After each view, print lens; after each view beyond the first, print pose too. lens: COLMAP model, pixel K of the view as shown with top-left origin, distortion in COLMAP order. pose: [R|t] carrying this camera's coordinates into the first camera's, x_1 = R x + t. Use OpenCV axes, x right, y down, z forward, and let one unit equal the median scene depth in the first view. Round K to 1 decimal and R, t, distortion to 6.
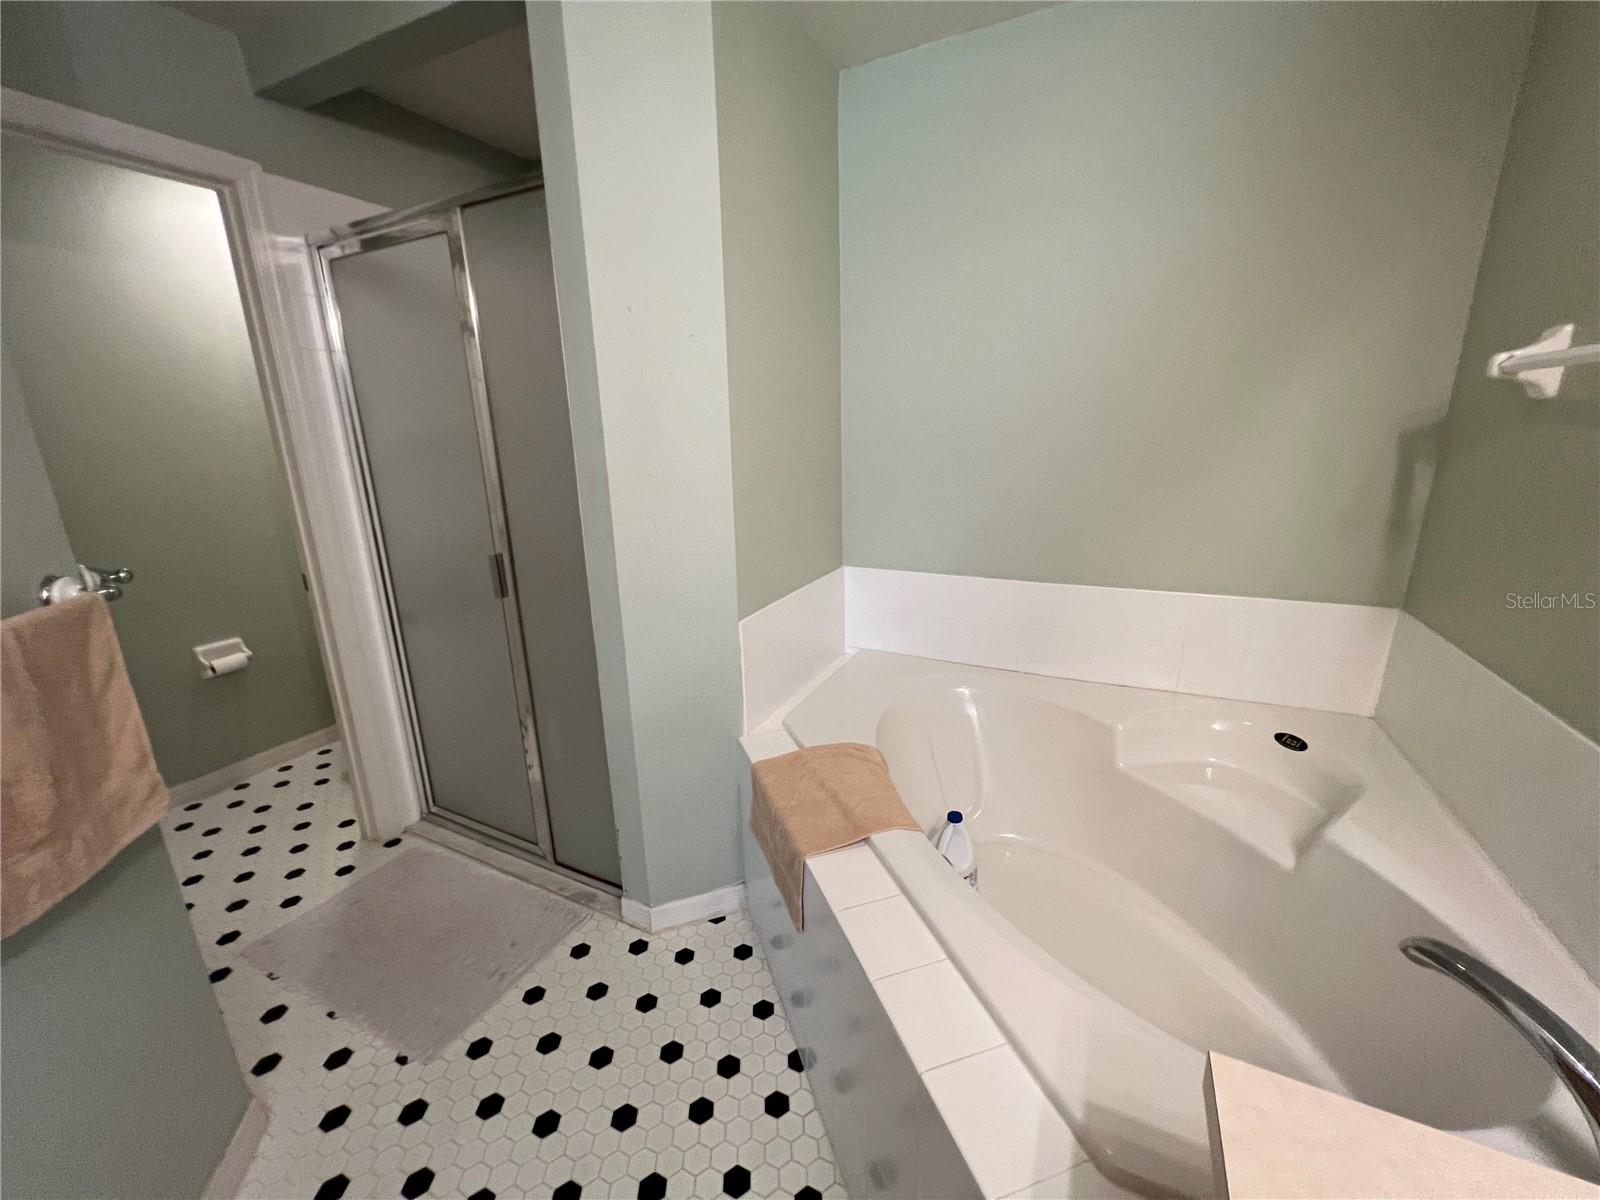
lens RADIAL K [[642.9, 0, 803.1], [0, 642.9, 603.0], [0, 0, 1]] dist [-0.001341, -0.000313]
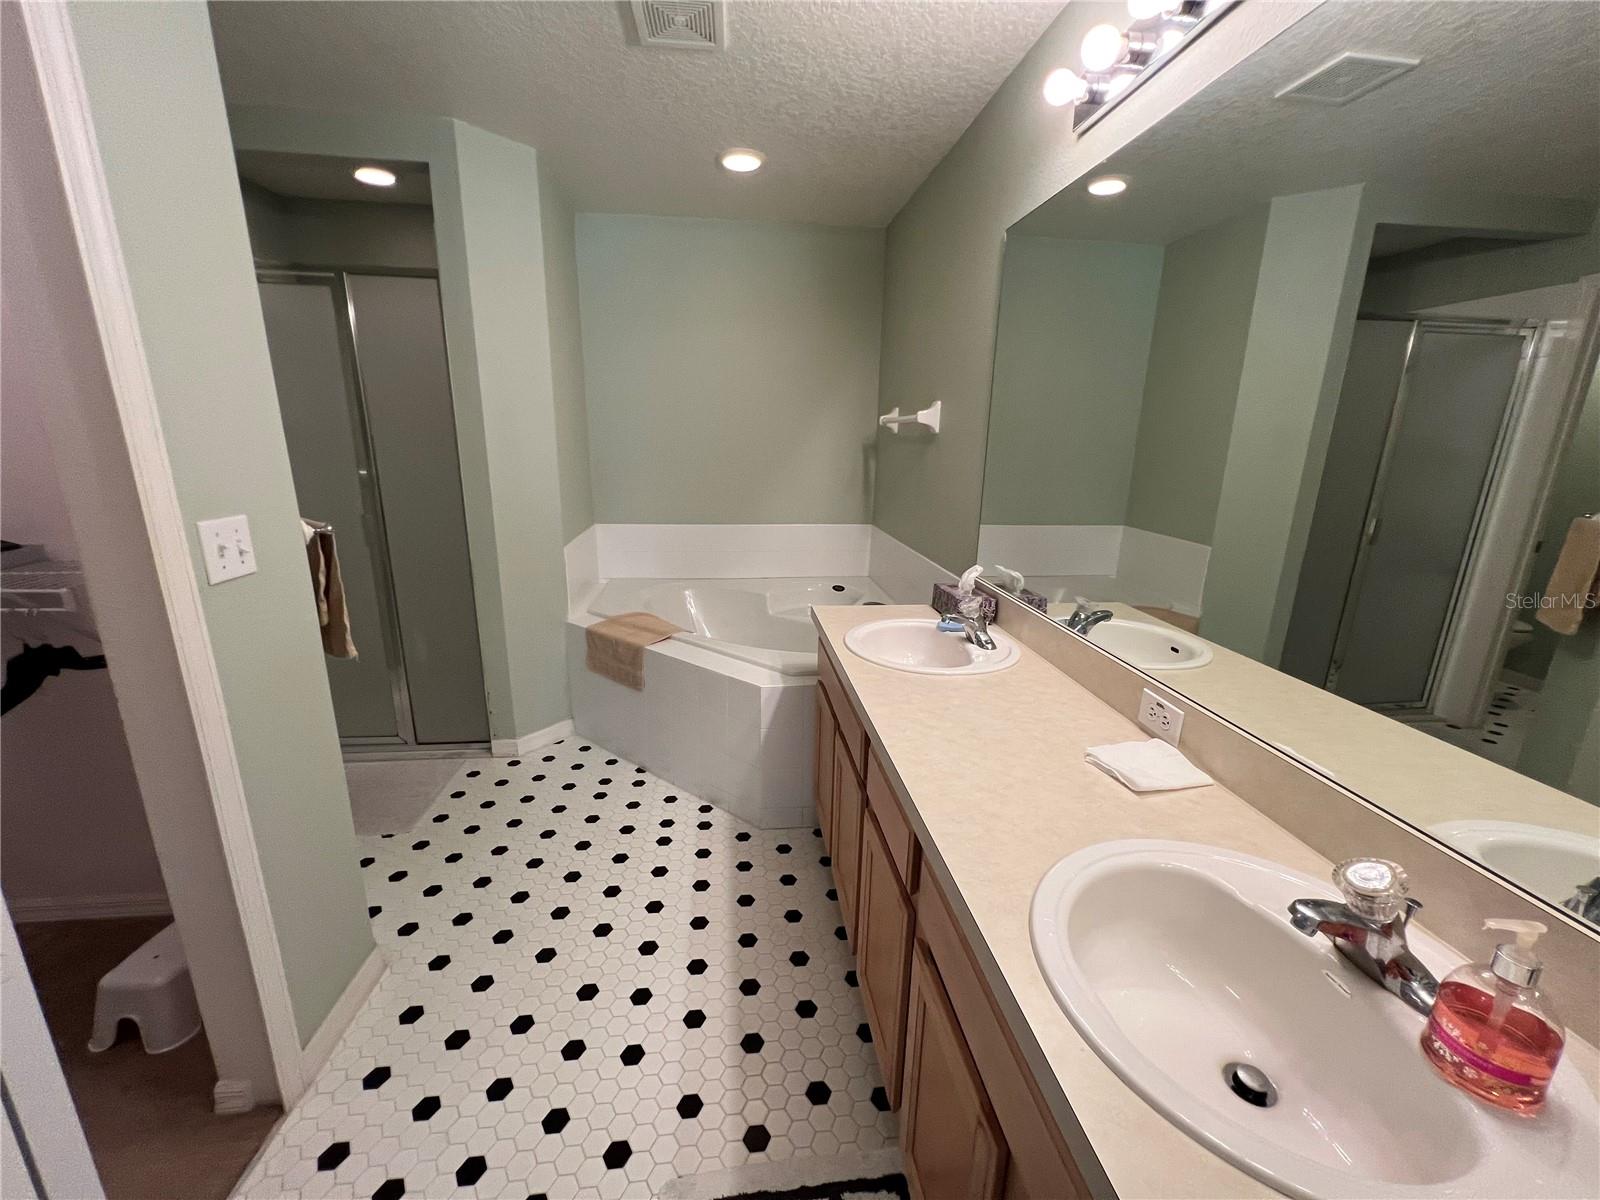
lens RADIAL K [[642.9, 0, 794.6], [0, 642.9, 598.5], [0, 0, 1]] dist [-0.001341, -0.000313]
pose [[0.847067, -0.096995, 0.522561, -0.505590], [0.107660, 0.994137, 0.010011, 0.218628], [-0.520469, 0.047779, 0.852543, -0.773947]]
